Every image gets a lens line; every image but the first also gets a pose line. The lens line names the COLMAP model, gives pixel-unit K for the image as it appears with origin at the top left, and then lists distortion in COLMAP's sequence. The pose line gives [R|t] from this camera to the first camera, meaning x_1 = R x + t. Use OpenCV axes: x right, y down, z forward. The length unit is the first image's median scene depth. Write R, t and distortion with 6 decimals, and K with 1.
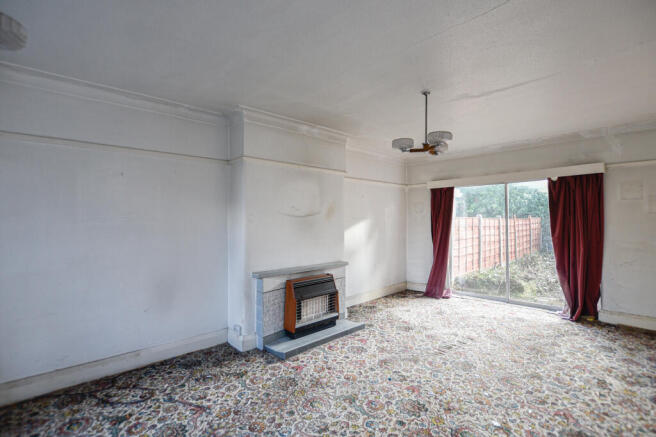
lens RADIAL K [[290.8, 0, 333.2], [0, 290.8, 218.5], [0, 0, 1]] dist [-0.028309, 0.001420]
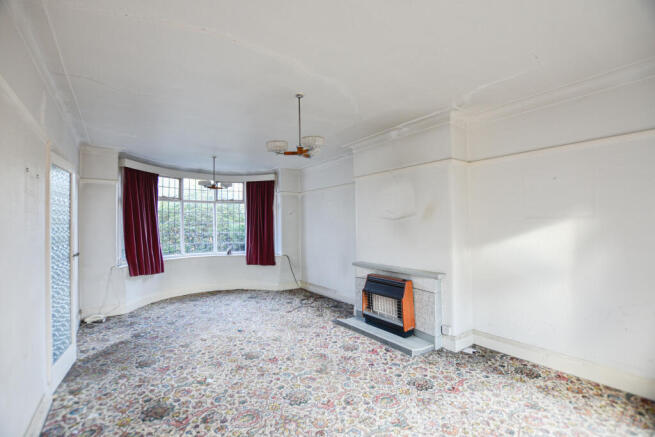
lens RADIAL K [[290.3, 0, 333.0], [0, 290.3, 220.1], [0, 0, 1]] dist [-0.028309, 0.001420]
pose [[-0.102986, -0.006348, -0.994663, 1.043021], [0.019213, 0.999780, -0.008370, 0.001327], [0.994497, -0.019973, -0.102841, 0.974325]]
